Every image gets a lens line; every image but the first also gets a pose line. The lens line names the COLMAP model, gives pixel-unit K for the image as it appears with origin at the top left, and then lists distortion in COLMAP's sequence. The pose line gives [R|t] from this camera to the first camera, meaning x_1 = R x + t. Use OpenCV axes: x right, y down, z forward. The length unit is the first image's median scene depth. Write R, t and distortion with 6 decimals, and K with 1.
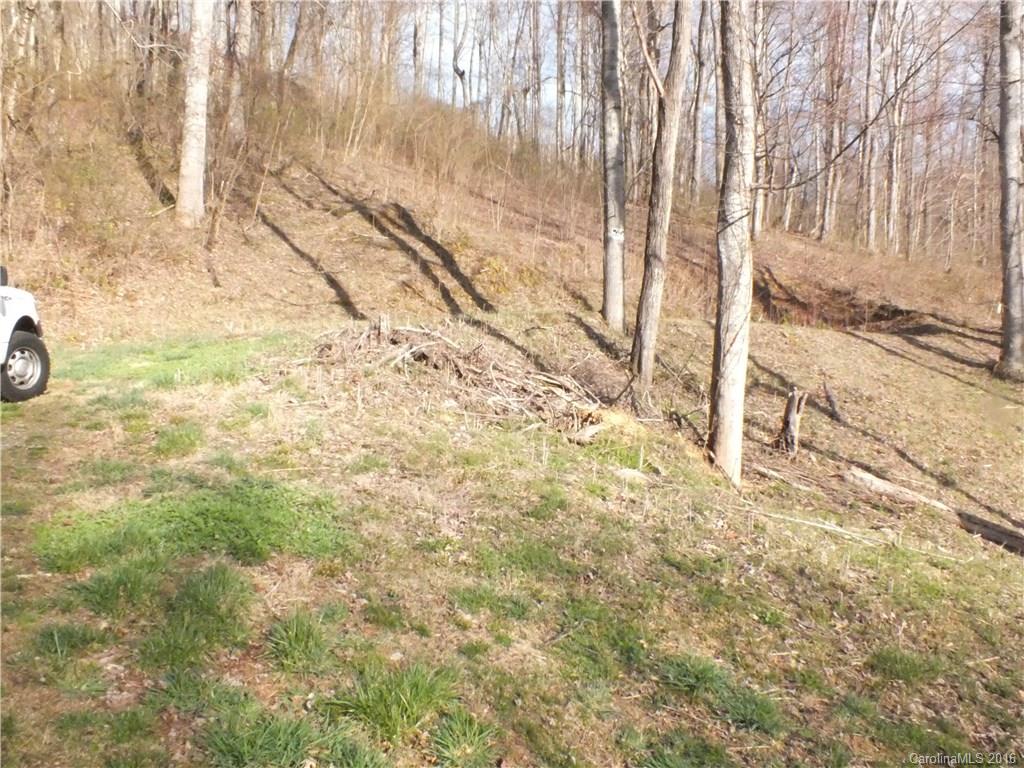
lens RADIAL K [[829.3, 0, 511.8], [0, 829.3, 376.8], [0, 0, 1]] dist [-0.089344, 0.070734]
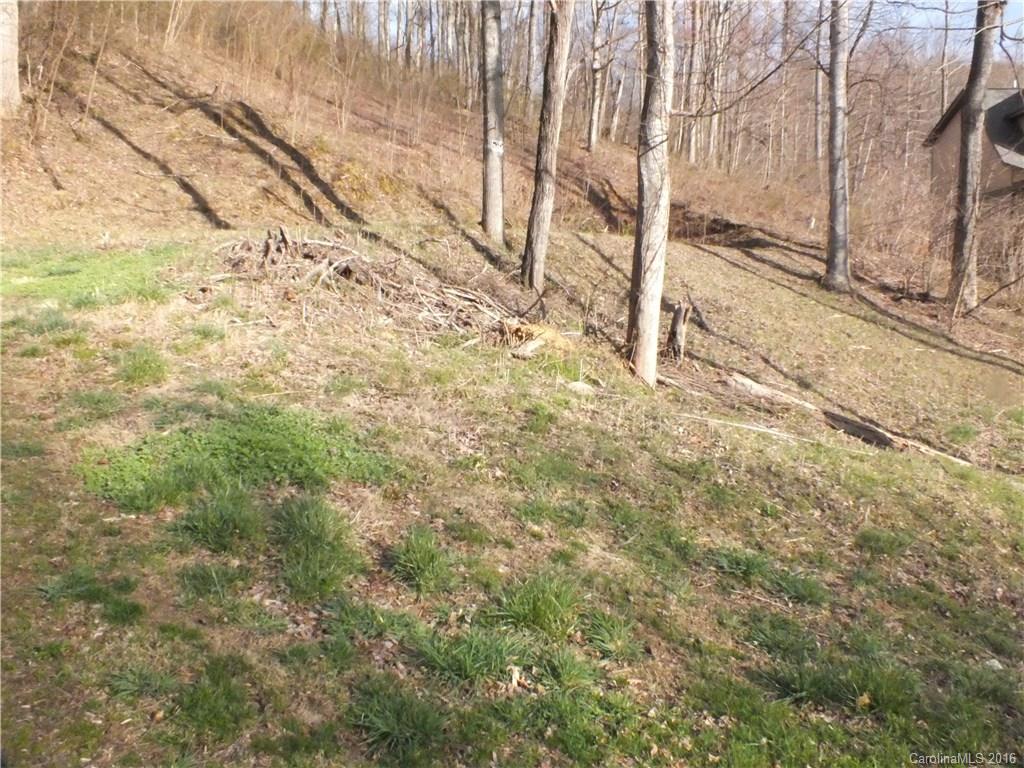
lens RADIAL K [[829.3, 0, 552.6], [0, 829.3, 355.5], [0, 0, 1]] dist [-0.089344, 0.070734]
pose [[0.968632, -0.019887, 0.247704, -0.101844], [-0.001377, 0.996348, 0.085377, -0.008506], [-0.248497, -0.083040, 0.965067, -0.009431]]
